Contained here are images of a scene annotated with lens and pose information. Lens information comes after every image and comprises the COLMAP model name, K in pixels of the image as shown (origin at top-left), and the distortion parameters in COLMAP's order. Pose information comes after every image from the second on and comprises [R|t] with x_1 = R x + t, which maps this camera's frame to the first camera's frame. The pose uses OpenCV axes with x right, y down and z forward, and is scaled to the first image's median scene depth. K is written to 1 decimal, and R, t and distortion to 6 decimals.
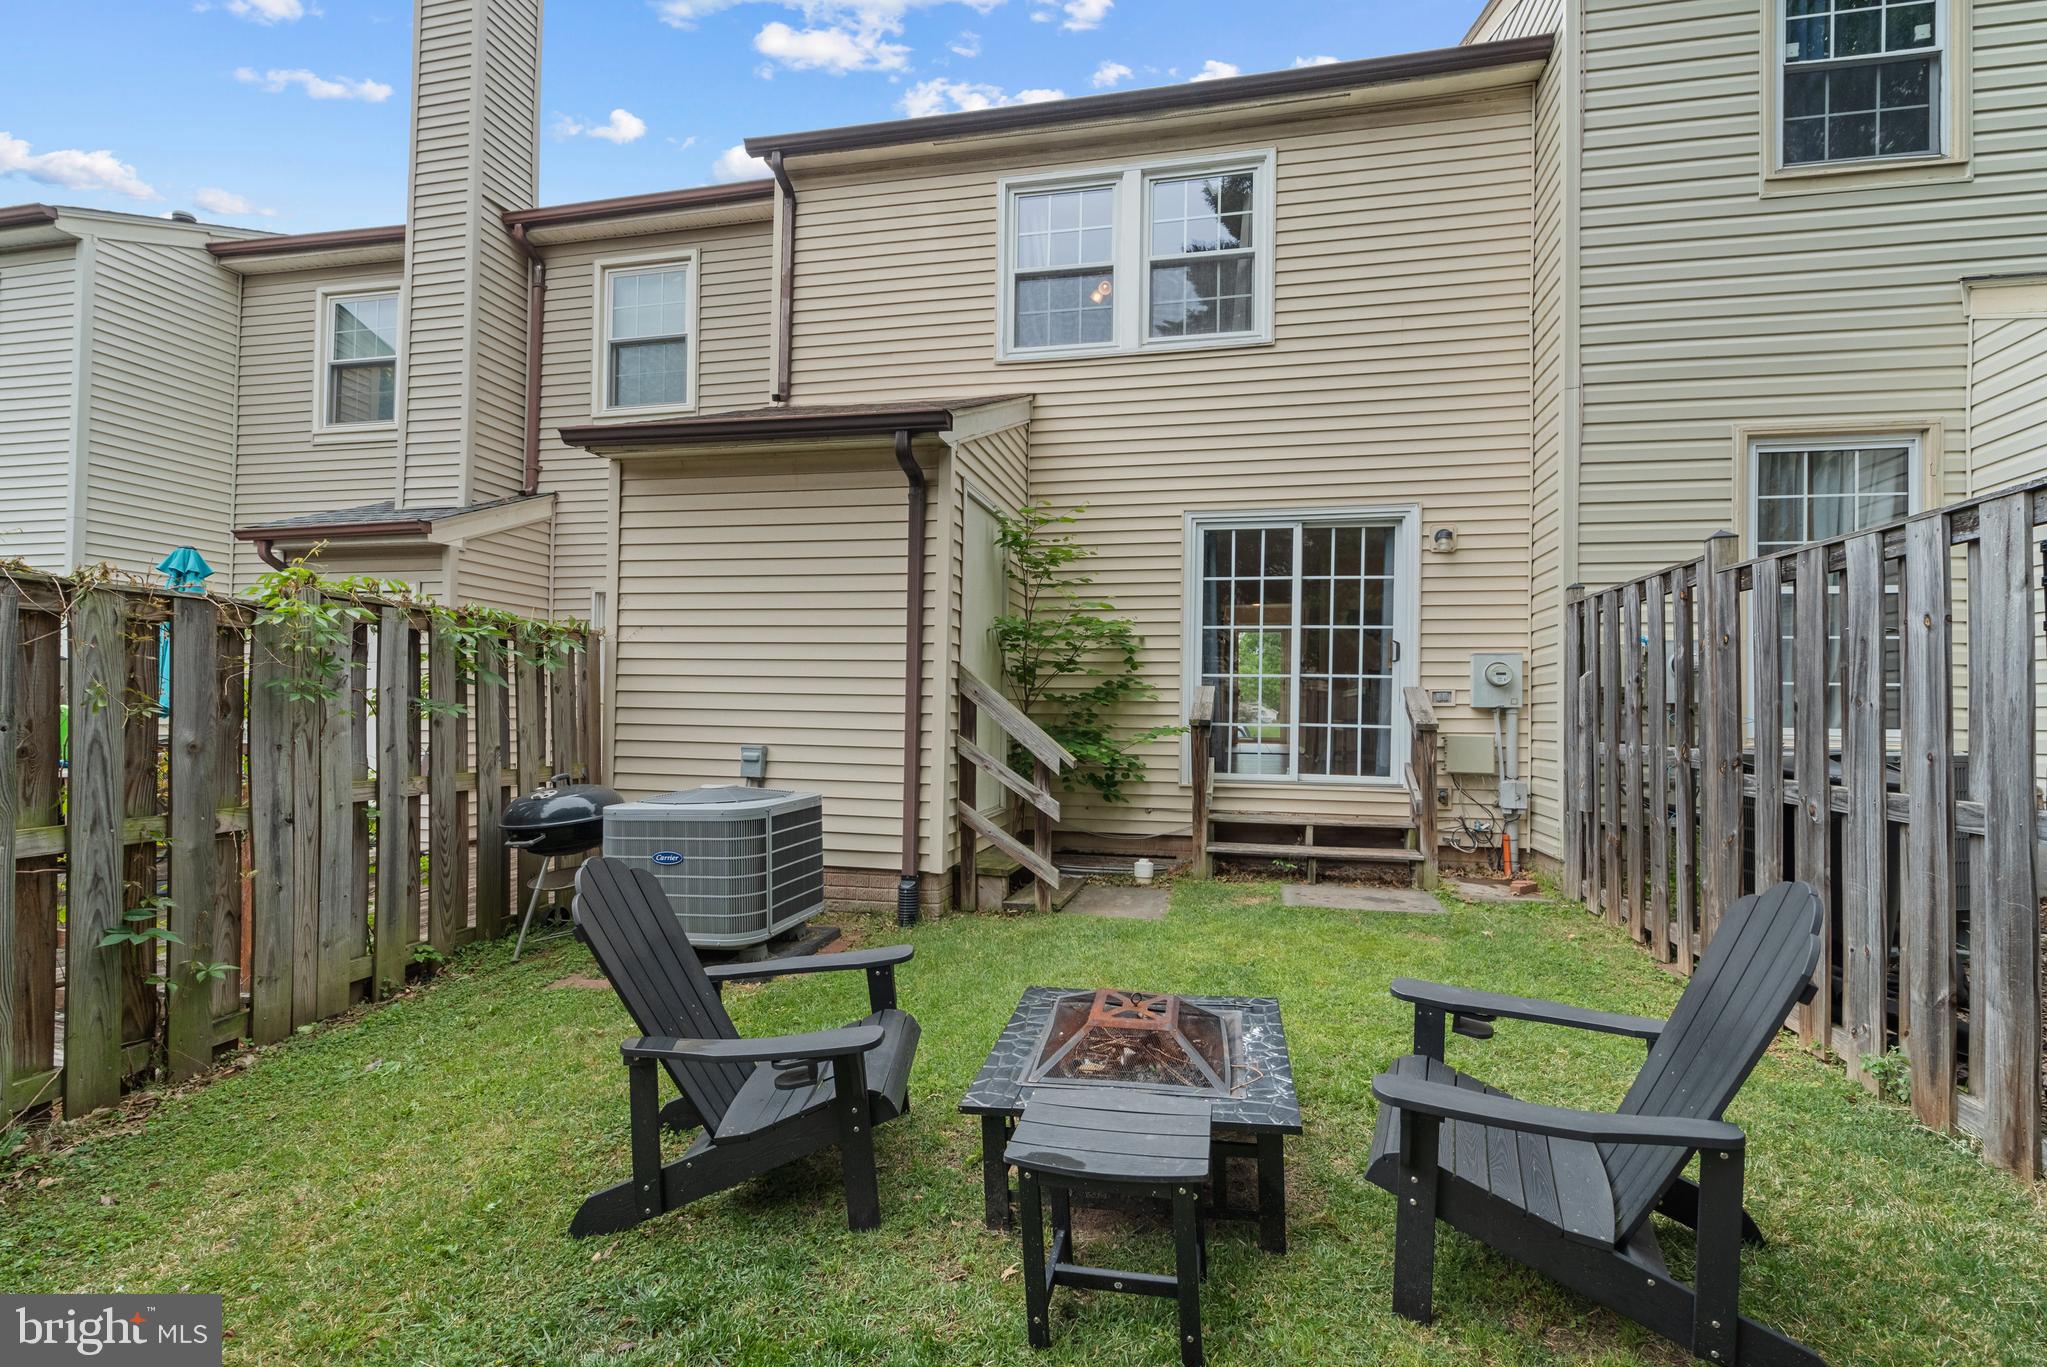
lens RADIAL K [[871.3, 0, 1044.9], [0, 871.3, 714.5], [0, 0, 1]] dist [0.002109, -0.001143]
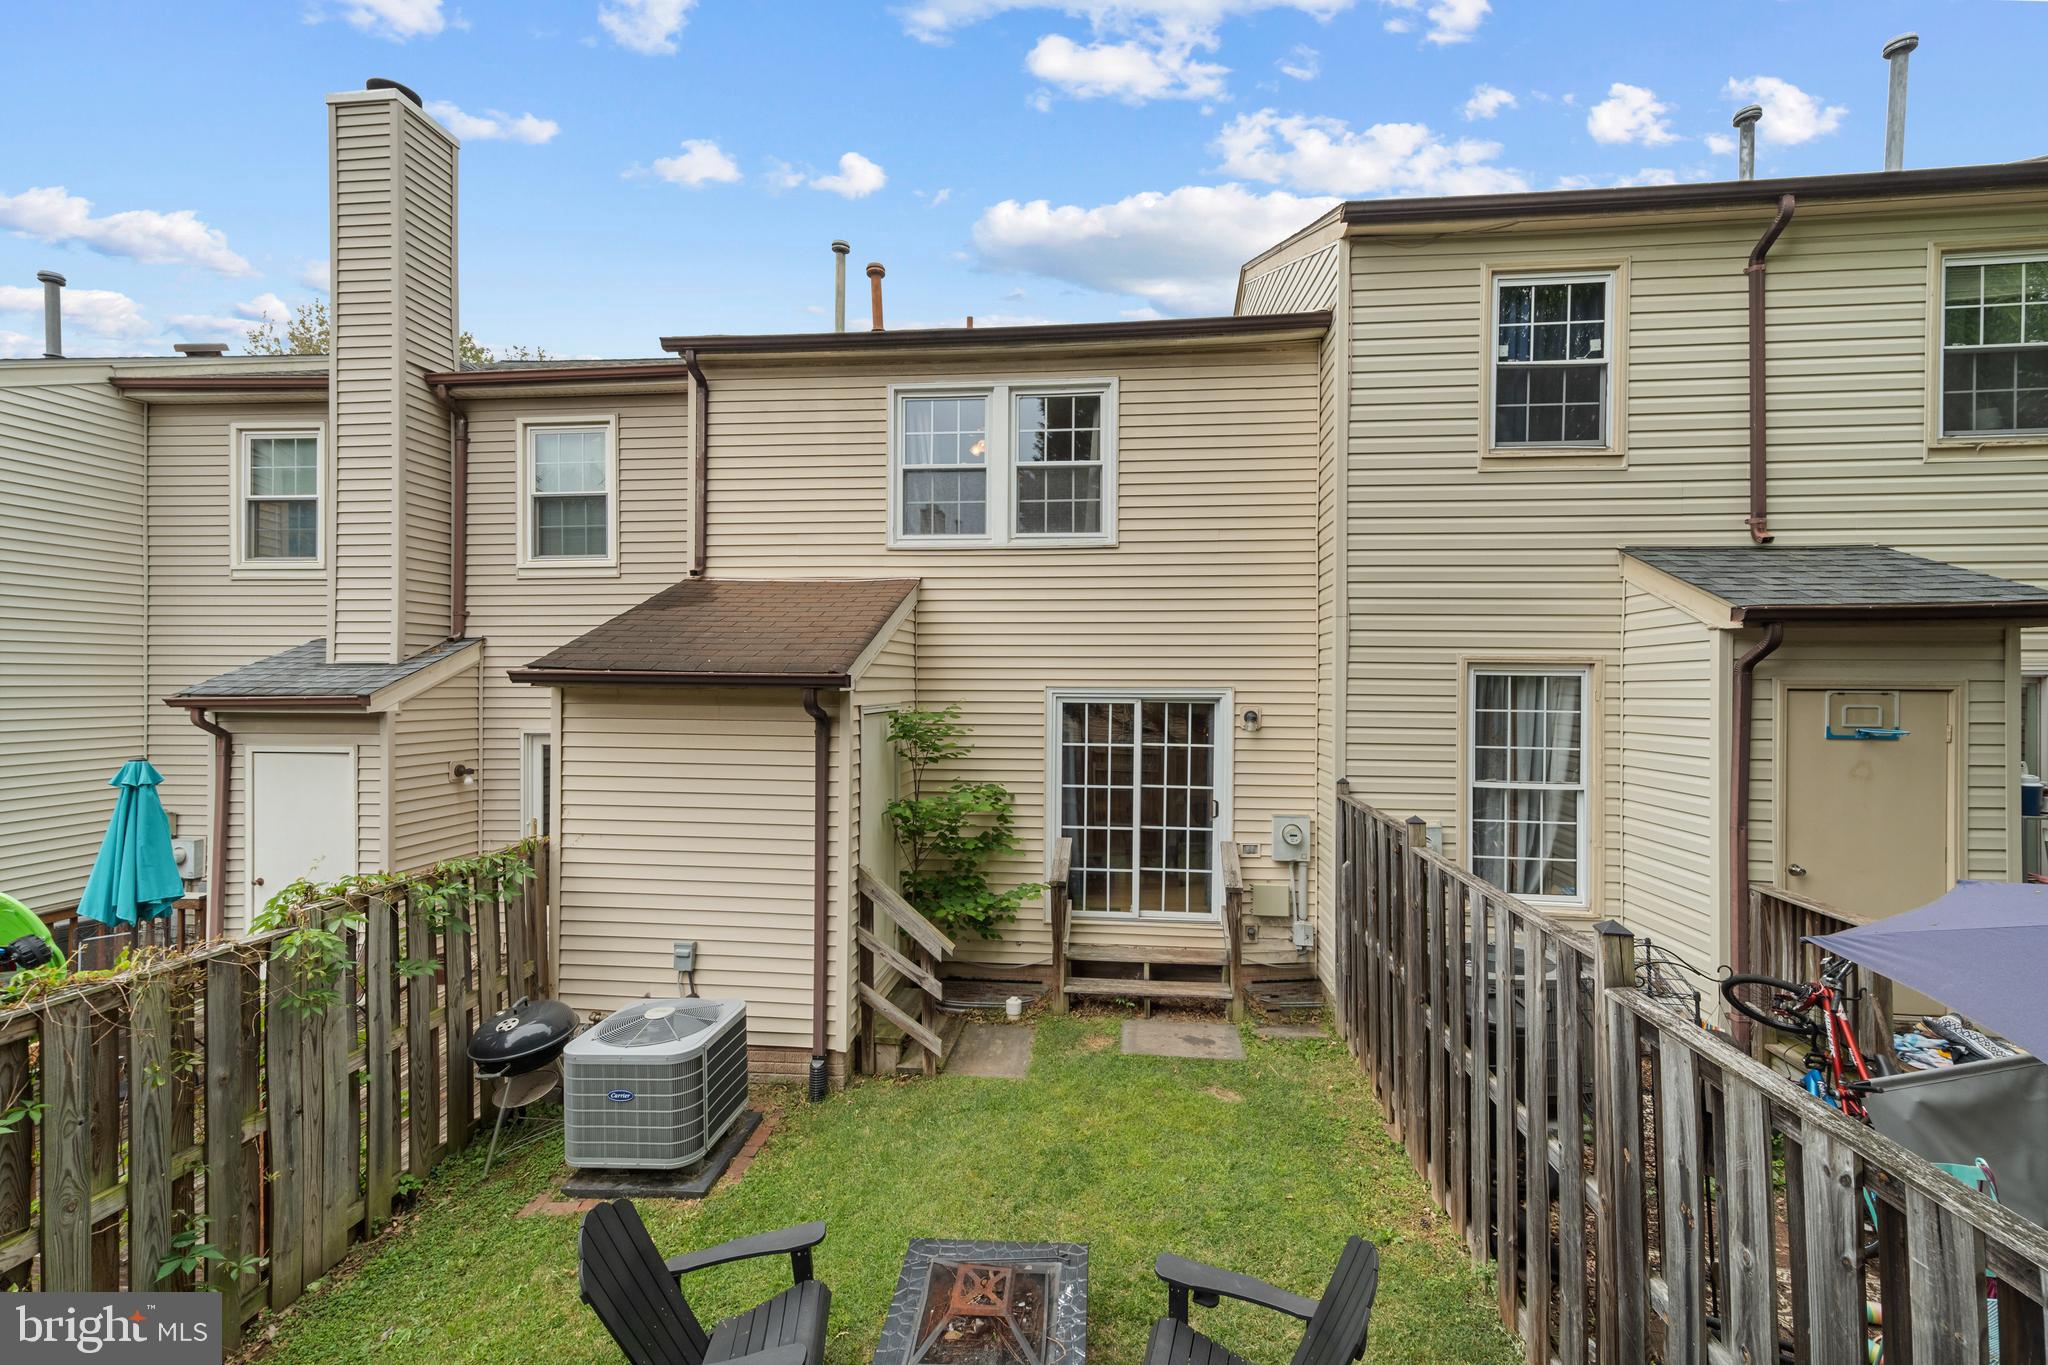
lens RADIAL K [[823.5, 0, 1024.0], [0, 823.5, 682.5], [0, 0, 1]] dist [0.015672, -0.000450]
pose [[0.995061, -0.012301, 0.098505, 0.020011], [0.012666, 0.999915, -0.003080, -0.282549], [-0.098458, 0.004313, 0.995132, -0.161355]]
